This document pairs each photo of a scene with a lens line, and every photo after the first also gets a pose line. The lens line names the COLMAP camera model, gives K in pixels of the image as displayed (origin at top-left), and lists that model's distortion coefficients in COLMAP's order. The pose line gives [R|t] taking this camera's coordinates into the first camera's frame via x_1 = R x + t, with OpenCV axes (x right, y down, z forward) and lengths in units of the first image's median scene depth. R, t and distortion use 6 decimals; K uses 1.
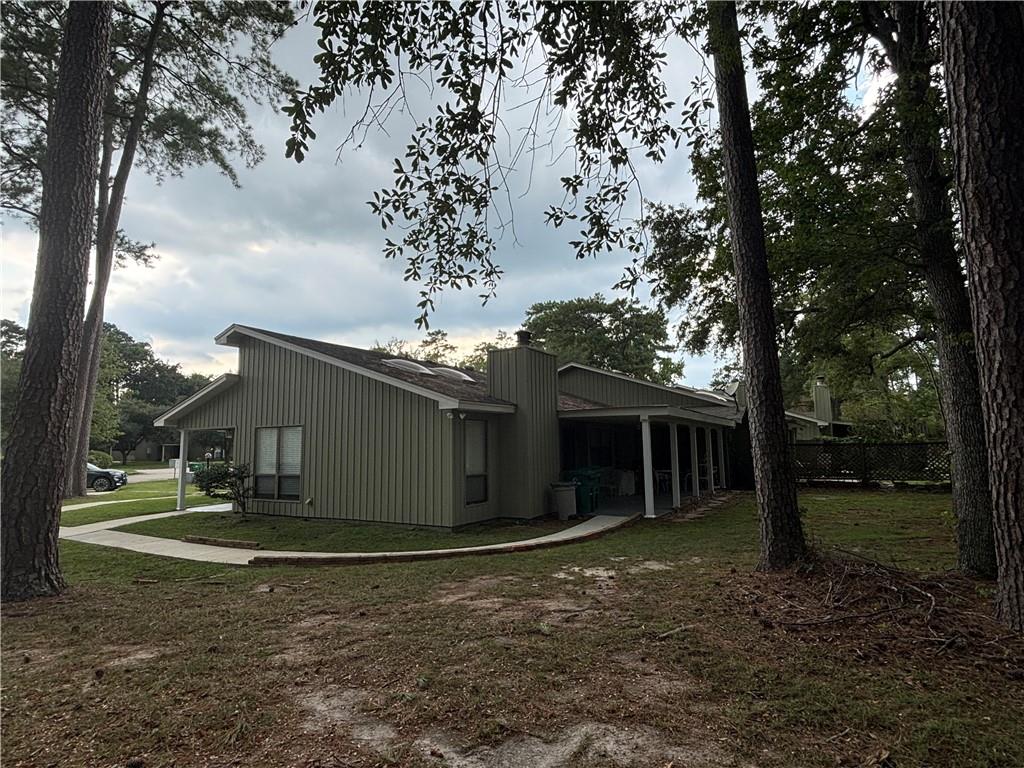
lens RADIAL K [[555.8, 0, 506.5], [0, 555.8, 382.9], [0, 0, 1]] dist [-0.005653, 0.001091]
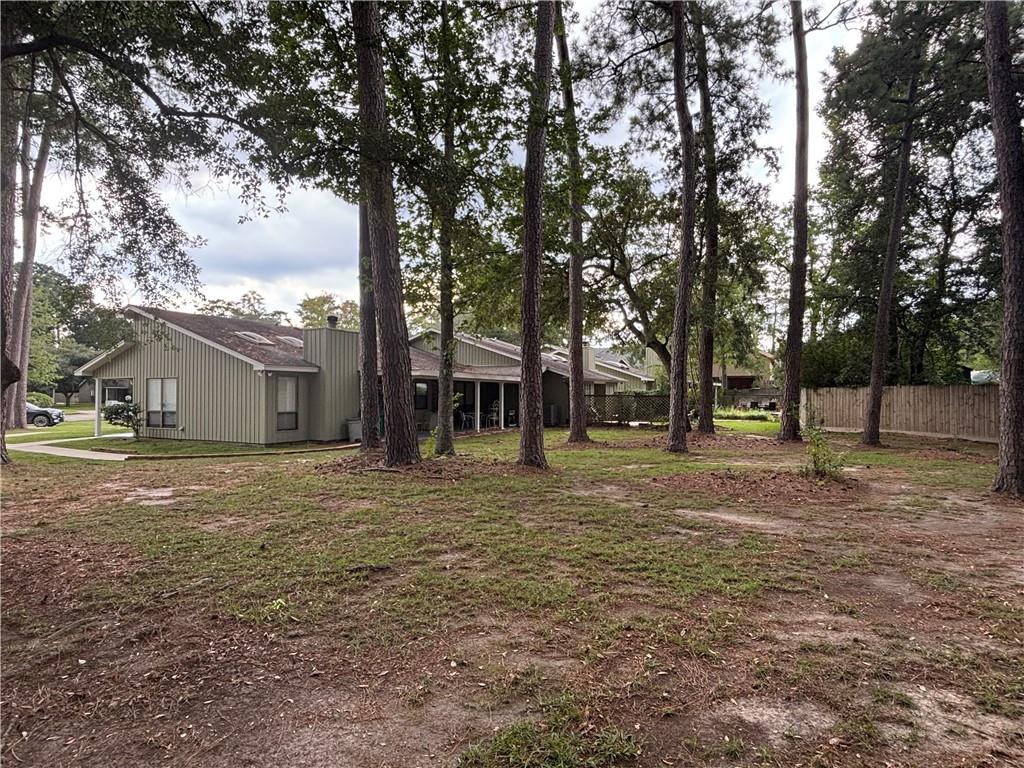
lens RADIAL K [[555.8, 0, 511.3], [0, 555.8, 387.5], [0, 0, 1]] dist [-0.005653, 0.001091]
pose [[0.997555, 0.014186, 0.068438, 0.223720], [-0.021139, 0.994563, 0.101972, -0.035324], [-0.066619, -0.103169, 0.992430, -0.276444]]
